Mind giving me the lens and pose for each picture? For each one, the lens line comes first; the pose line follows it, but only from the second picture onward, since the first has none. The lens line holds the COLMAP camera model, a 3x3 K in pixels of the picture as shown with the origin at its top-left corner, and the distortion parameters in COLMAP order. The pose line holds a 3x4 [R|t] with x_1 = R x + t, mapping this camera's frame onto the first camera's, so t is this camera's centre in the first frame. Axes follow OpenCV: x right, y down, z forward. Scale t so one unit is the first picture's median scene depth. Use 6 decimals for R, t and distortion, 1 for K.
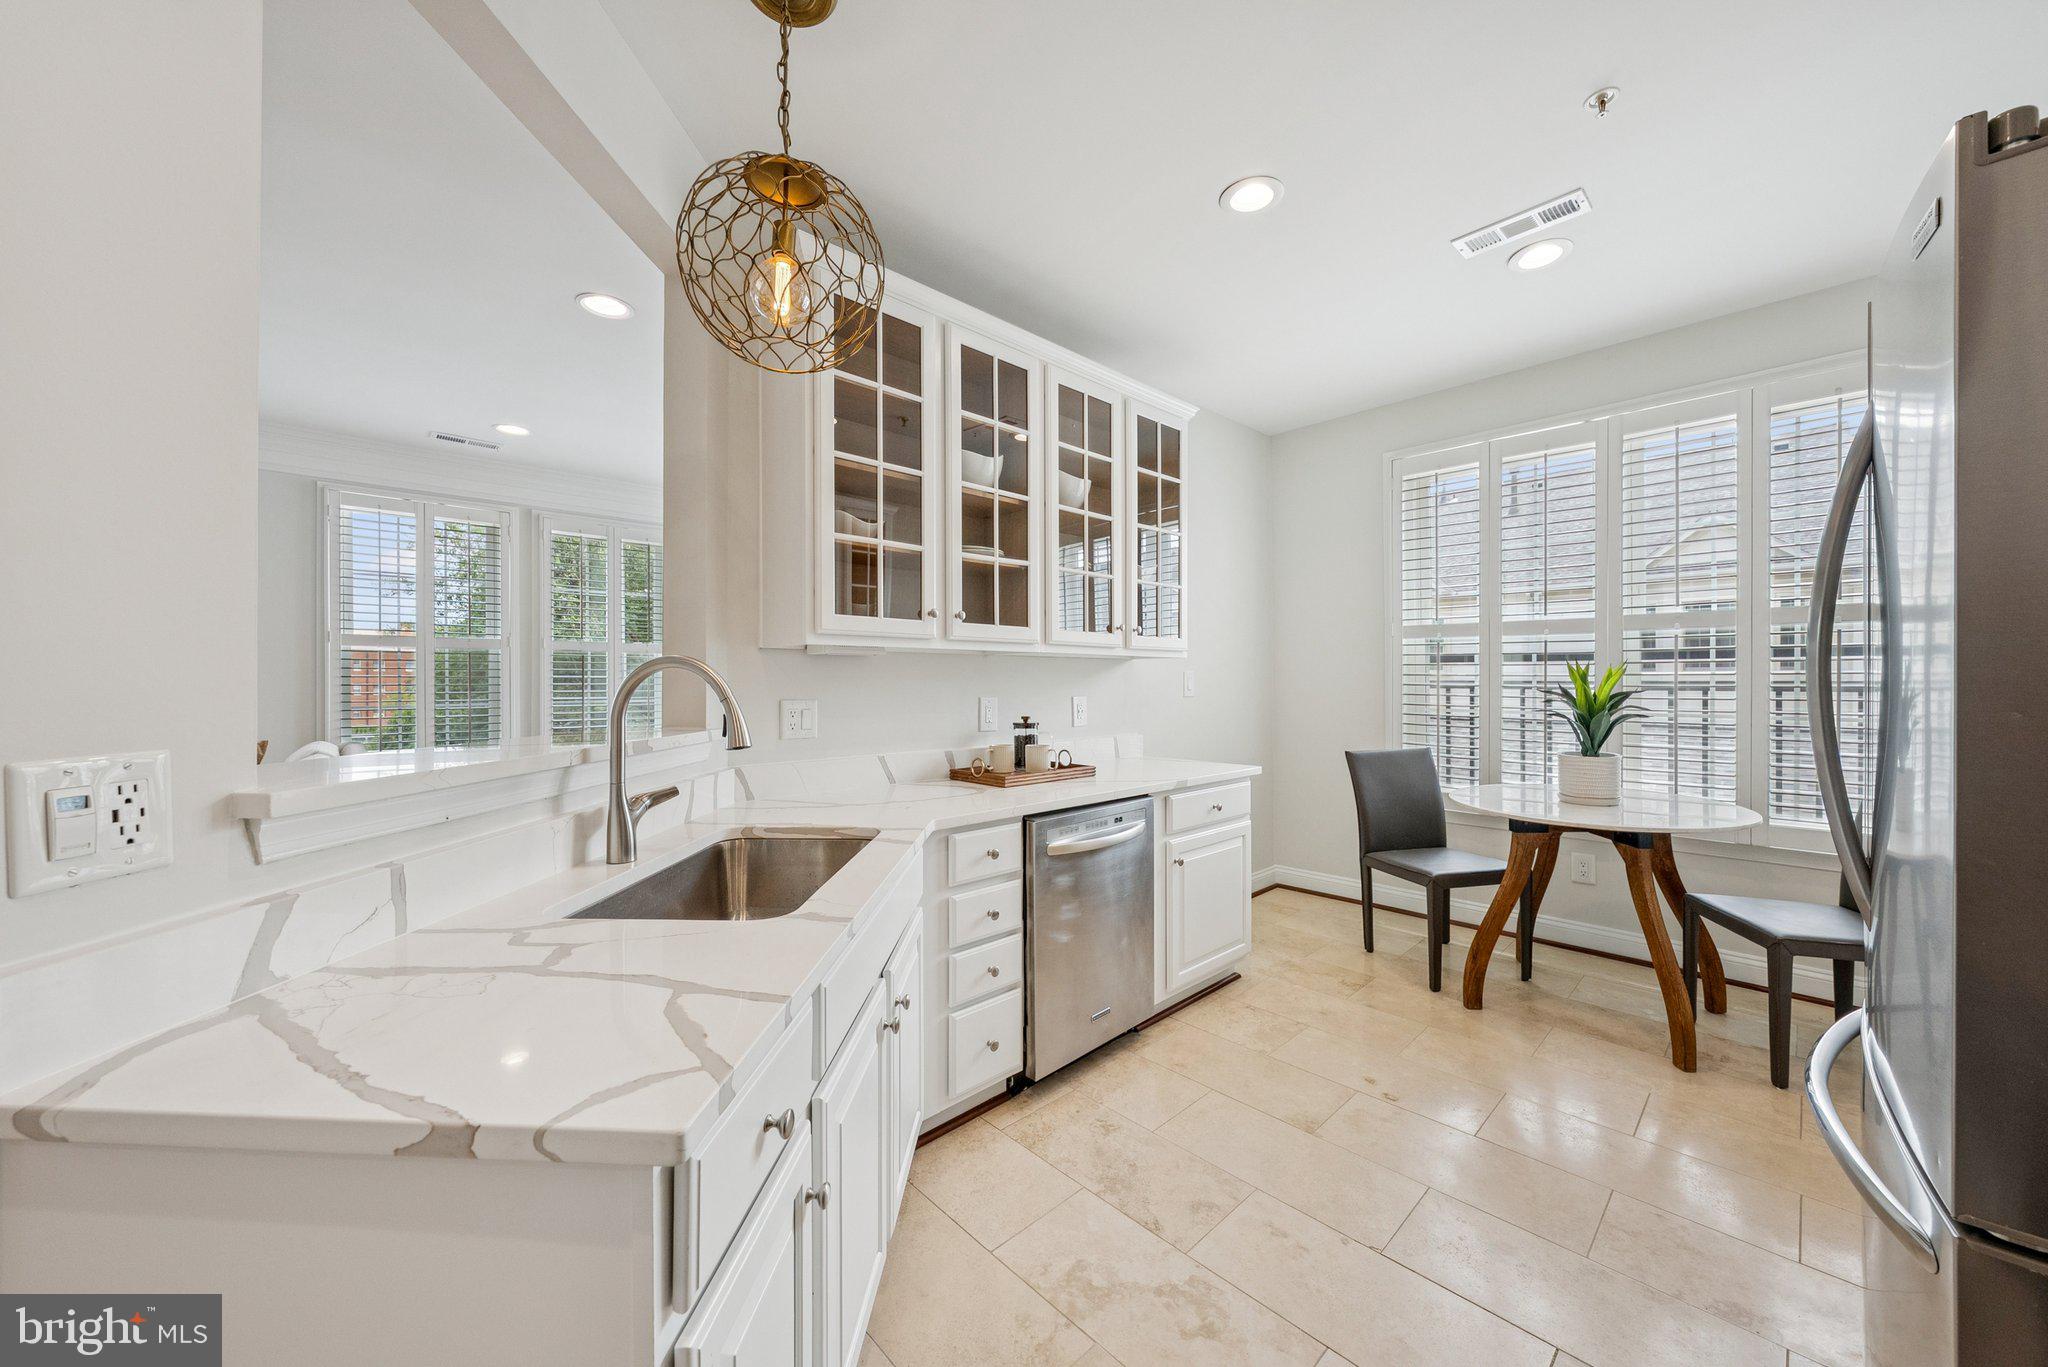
lens RADIAL K [[737.5, 0, 1042.4], [0, 737.5, 681.8], [0, 0, 1]] dist [-0.001621, 0.000054]
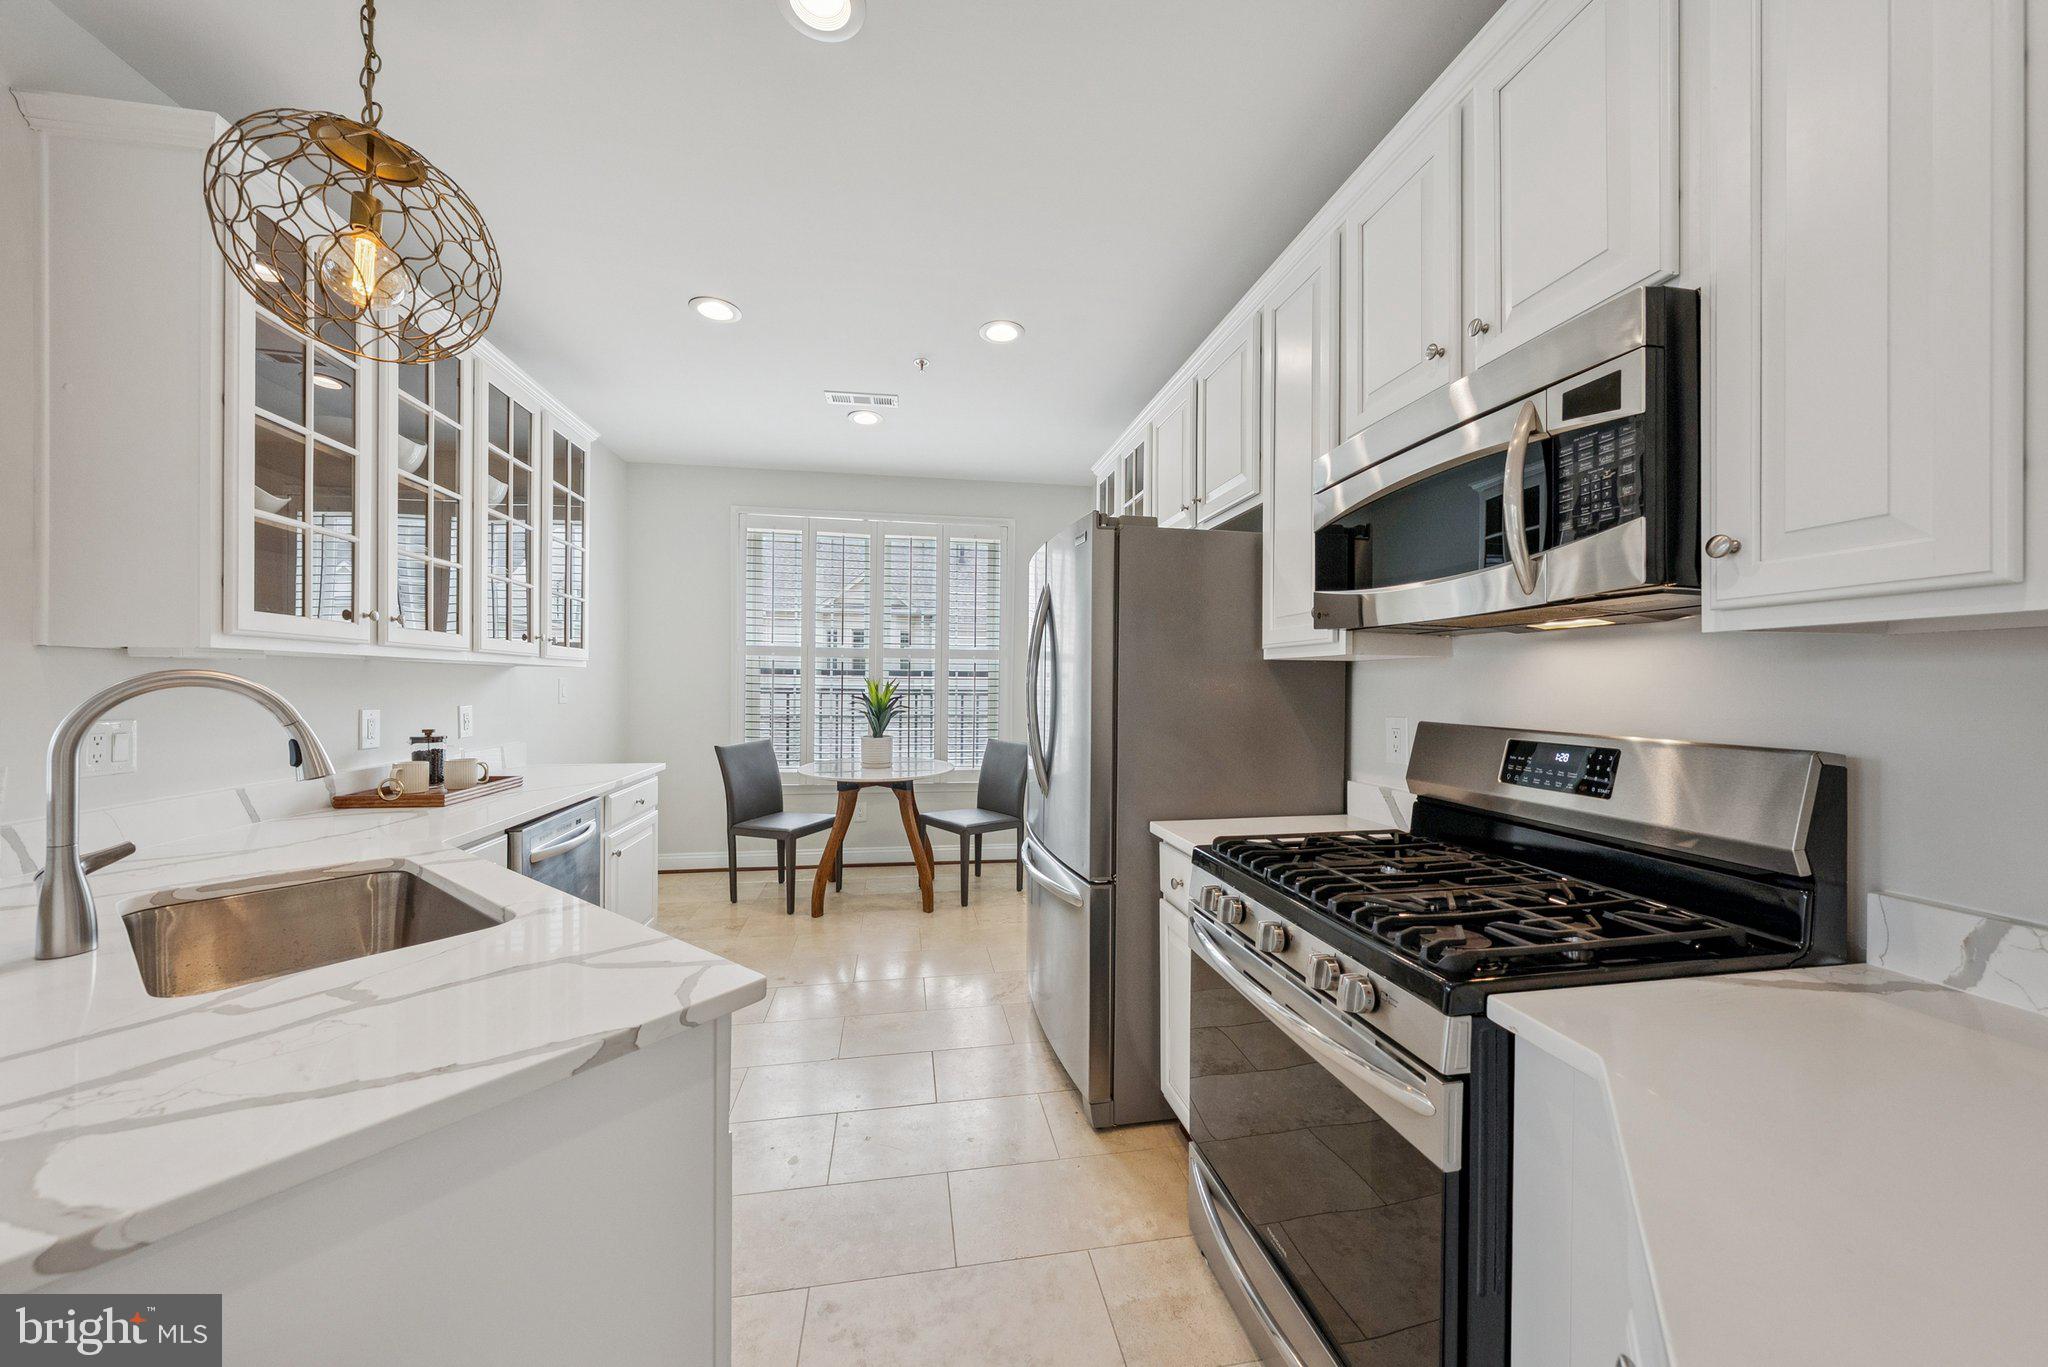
lens RADIAL K [[695.2, 0, 1023.6], [0, 695.2, 680.2], [0, 0, 1]] dist [-0.002322, -0.000074]
pose [[0.547309, 0.011294, 0.836854, -0.342576], [-0.010066, 0.999925, -0.006912, -0.015433], [-0.836870, -0.004641, 0.547382, -0.082822]]
